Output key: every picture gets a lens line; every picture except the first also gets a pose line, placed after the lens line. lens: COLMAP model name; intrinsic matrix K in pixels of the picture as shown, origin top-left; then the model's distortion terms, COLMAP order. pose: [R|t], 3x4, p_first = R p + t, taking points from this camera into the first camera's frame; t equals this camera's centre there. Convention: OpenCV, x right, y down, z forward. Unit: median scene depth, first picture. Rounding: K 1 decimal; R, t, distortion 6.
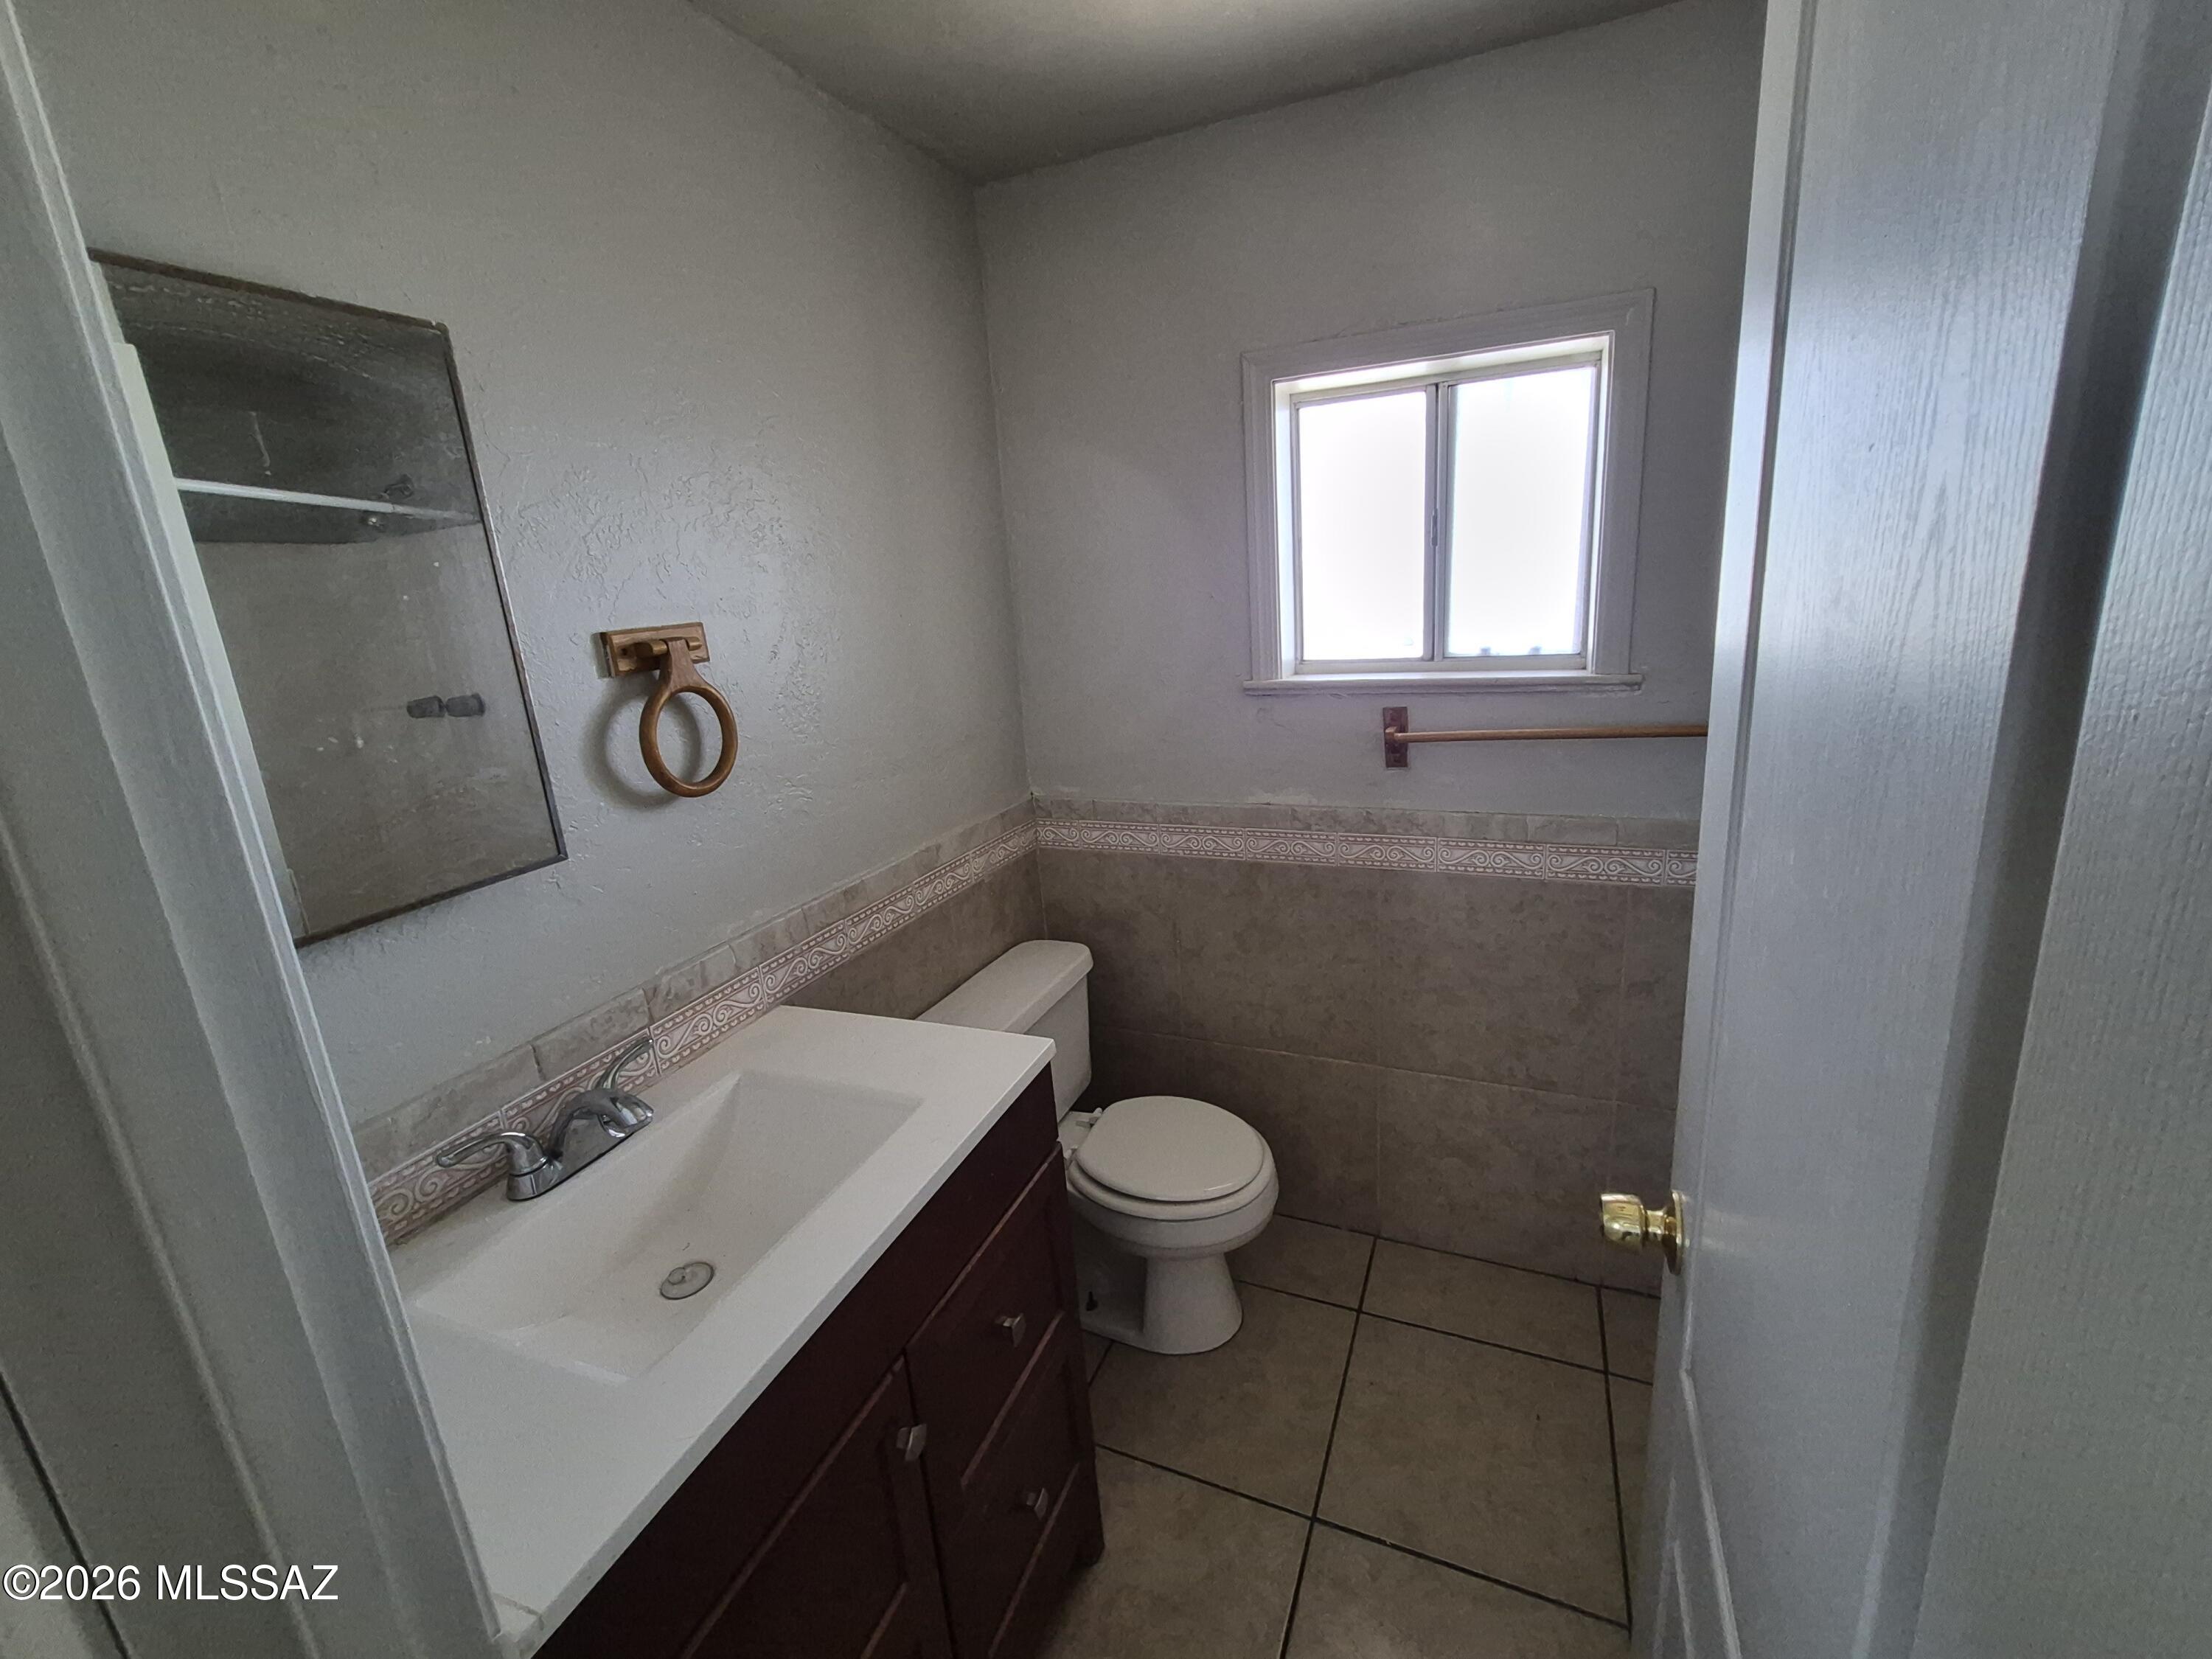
lens RADIAL K [[903.0, 0, 1114.1], [0, 903.0, 802.3], [0, 0, 1]] dist [-0.002284, -0.000391]
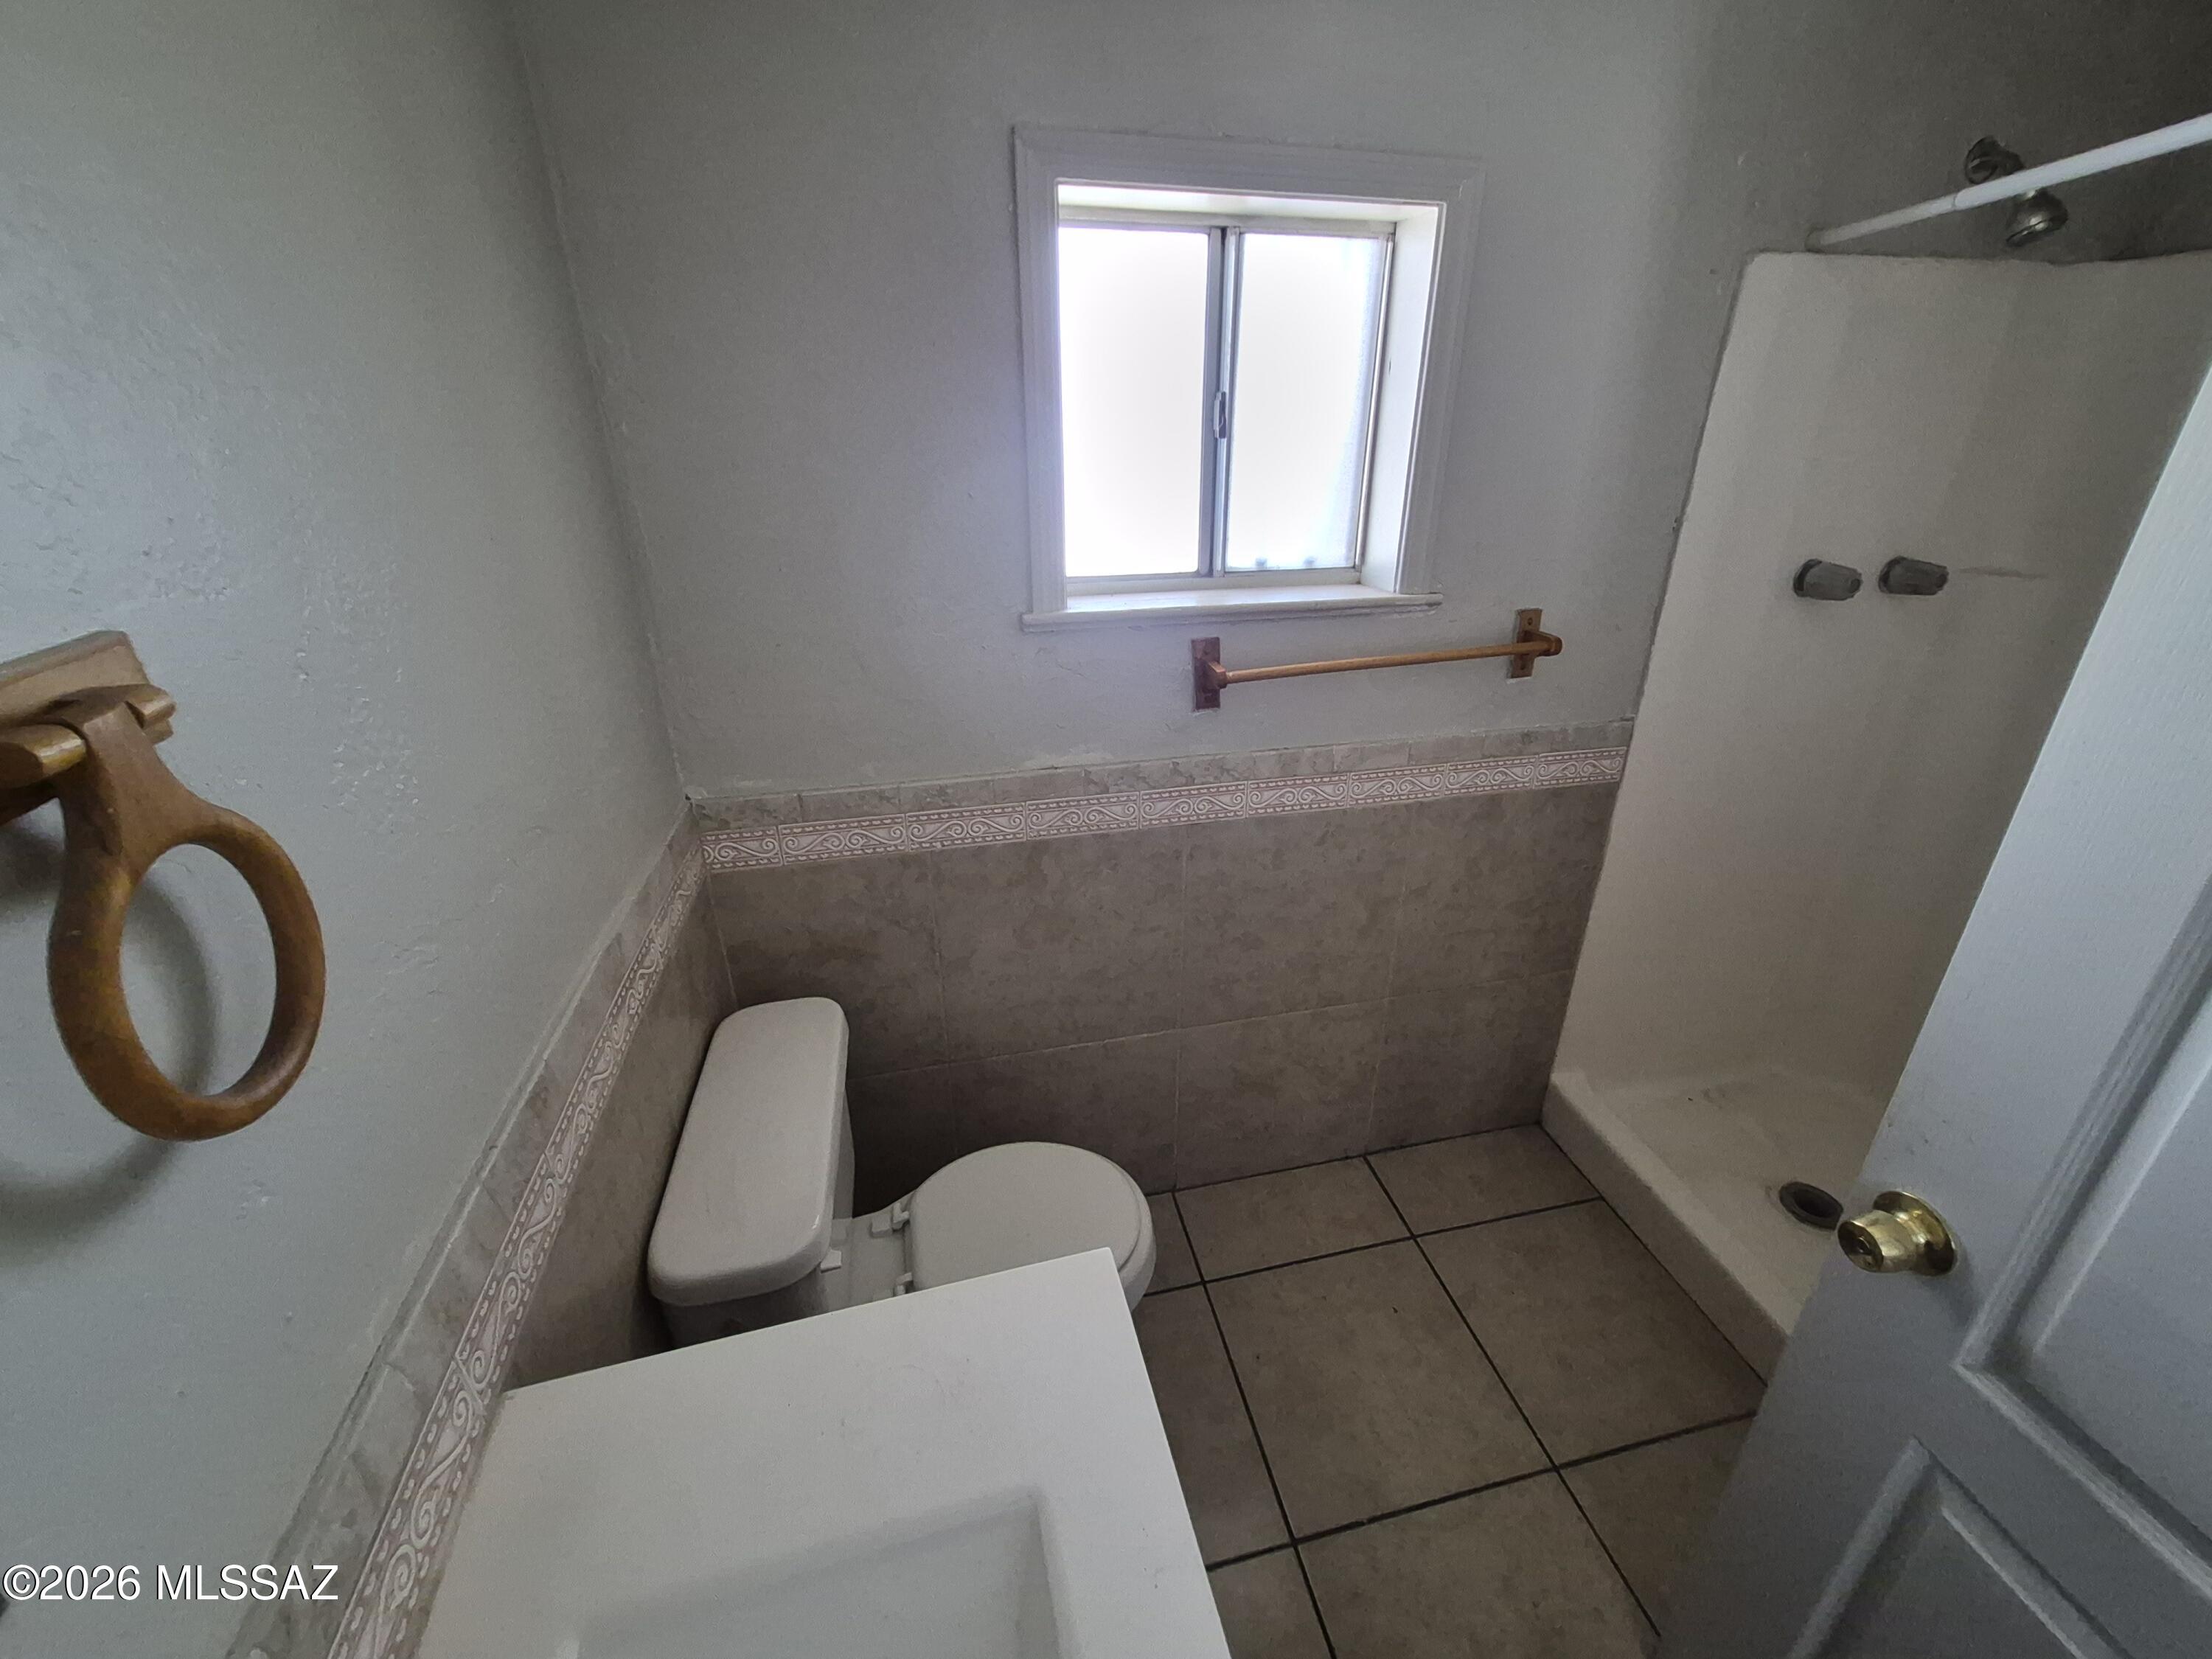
lens RADIAL K [[903.0, 0, 1114.1], [0, 903.0, 802.3], [0, 0, 1]] dist [-0.002284, -0.000391]
pose [[0.800724, -0.184693, 0.569850, -0.253721], [0.094719, 0.978352, 0.183997, -0.113950], [-0.591497, -0.093355, 0.800884, 0.347206]]
